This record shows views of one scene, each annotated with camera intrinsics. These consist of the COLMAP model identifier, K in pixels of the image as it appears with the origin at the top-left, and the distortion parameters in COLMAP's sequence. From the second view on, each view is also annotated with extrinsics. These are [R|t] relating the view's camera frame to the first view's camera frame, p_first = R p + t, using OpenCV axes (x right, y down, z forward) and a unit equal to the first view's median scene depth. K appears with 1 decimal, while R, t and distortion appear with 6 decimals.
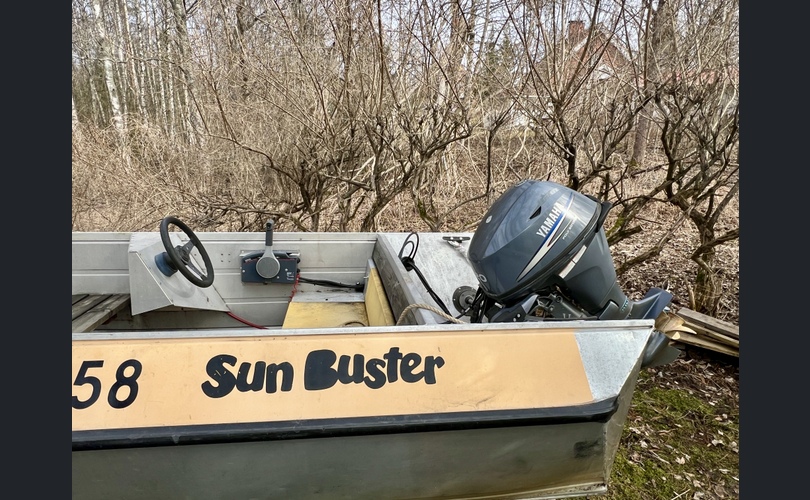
lens RADIAL K [[537.8, 0, 405.1], [0, 537.8, 252.6], [0, 0, 1]] dist [0.000570, 0.000065]
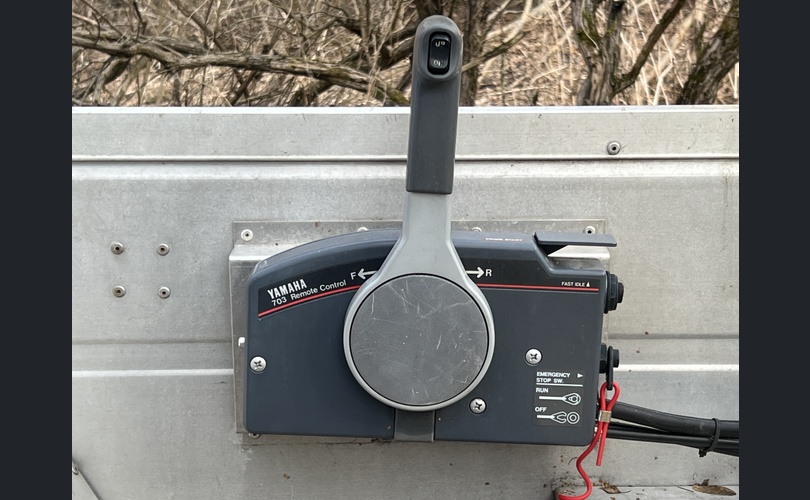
lens RADIAL K [[1649.6, 0, 404.9], [0, 1649.6, 249.1], [0, 0, 1]] dist [-0.019182, 0.000000]
pose [[0.990000, 0.000701, -0.141063, -0.191605], [0.001385, 0.999891, 0.014689, -0.004508], [0.141058, -0.014738, 0.989892, 0.540070]]
